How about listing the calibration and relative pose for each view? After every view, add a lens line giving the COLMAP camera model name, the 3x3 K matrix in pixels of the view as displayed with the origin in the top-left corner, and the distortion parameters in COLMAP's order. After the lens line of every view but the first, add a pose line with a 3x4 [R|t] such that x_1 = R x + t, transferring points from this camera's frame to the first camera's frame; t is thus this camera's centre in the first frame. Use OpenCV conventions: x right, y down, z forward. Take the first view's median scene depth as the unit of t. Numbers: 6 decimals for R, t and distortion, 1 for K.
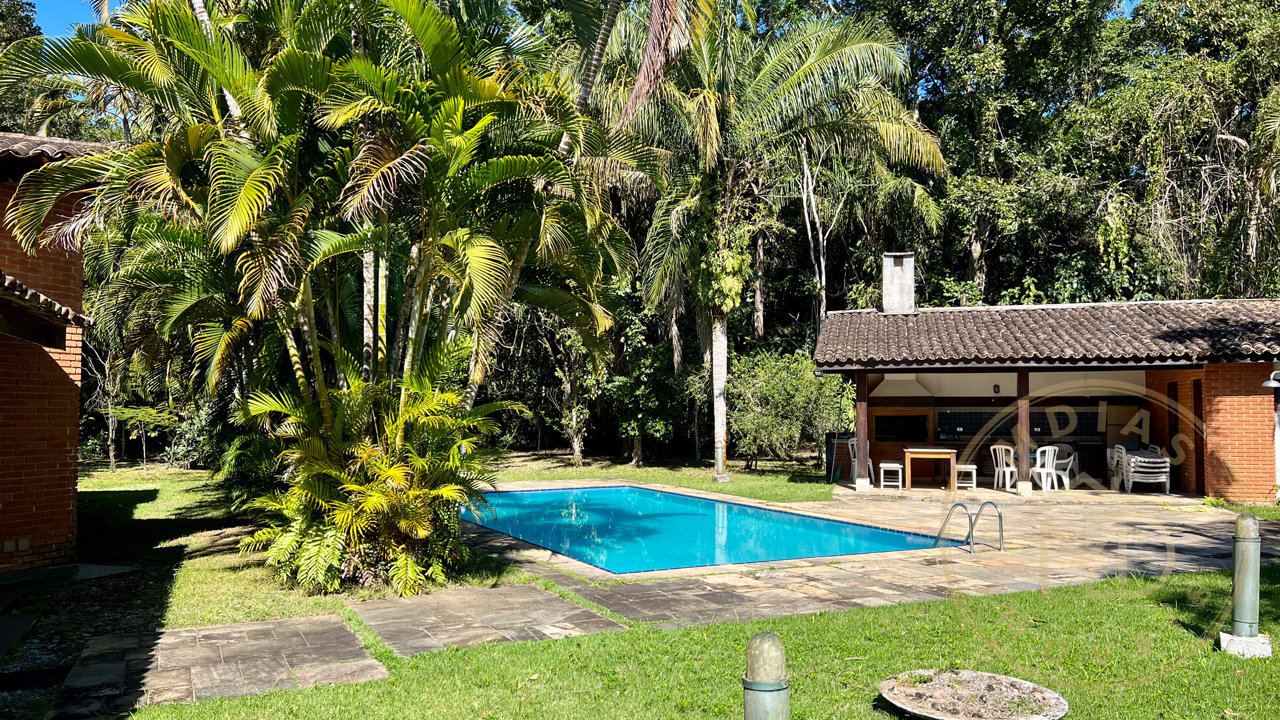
lens RADIAL K [[968.5, 0, 640.0], [0, 968.5, 360.0], [0, 0, 1]] dist [0.109764, -0.174294]
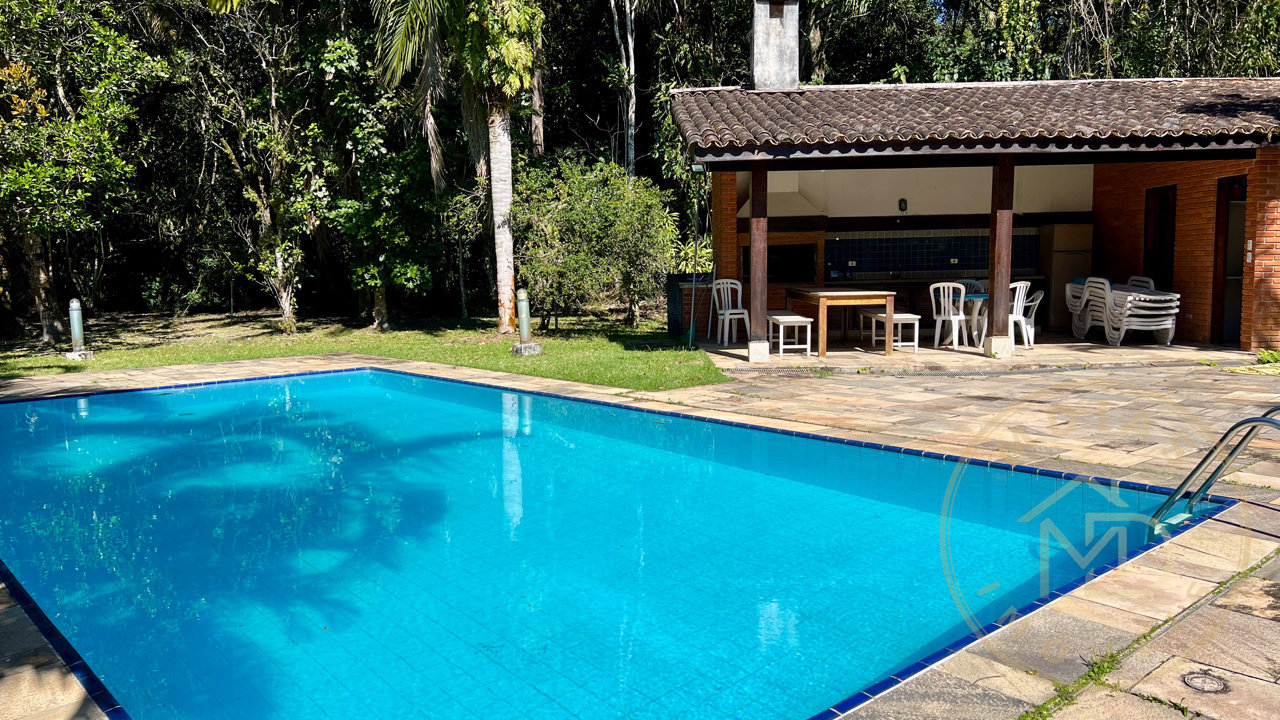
lens RADIAL K [[968.5, 0, 640.0], [0, 968.5, 360.0], [0, 0, 1]] dist [0.109764, -0.174294]
pose [[0.965847, -0.042895, 0.255539, -0.003653], [0.004150, 0.988636, 0.150271, 0.028465], [-0.259081, -0.144078, 0.955049, 0.305898]]
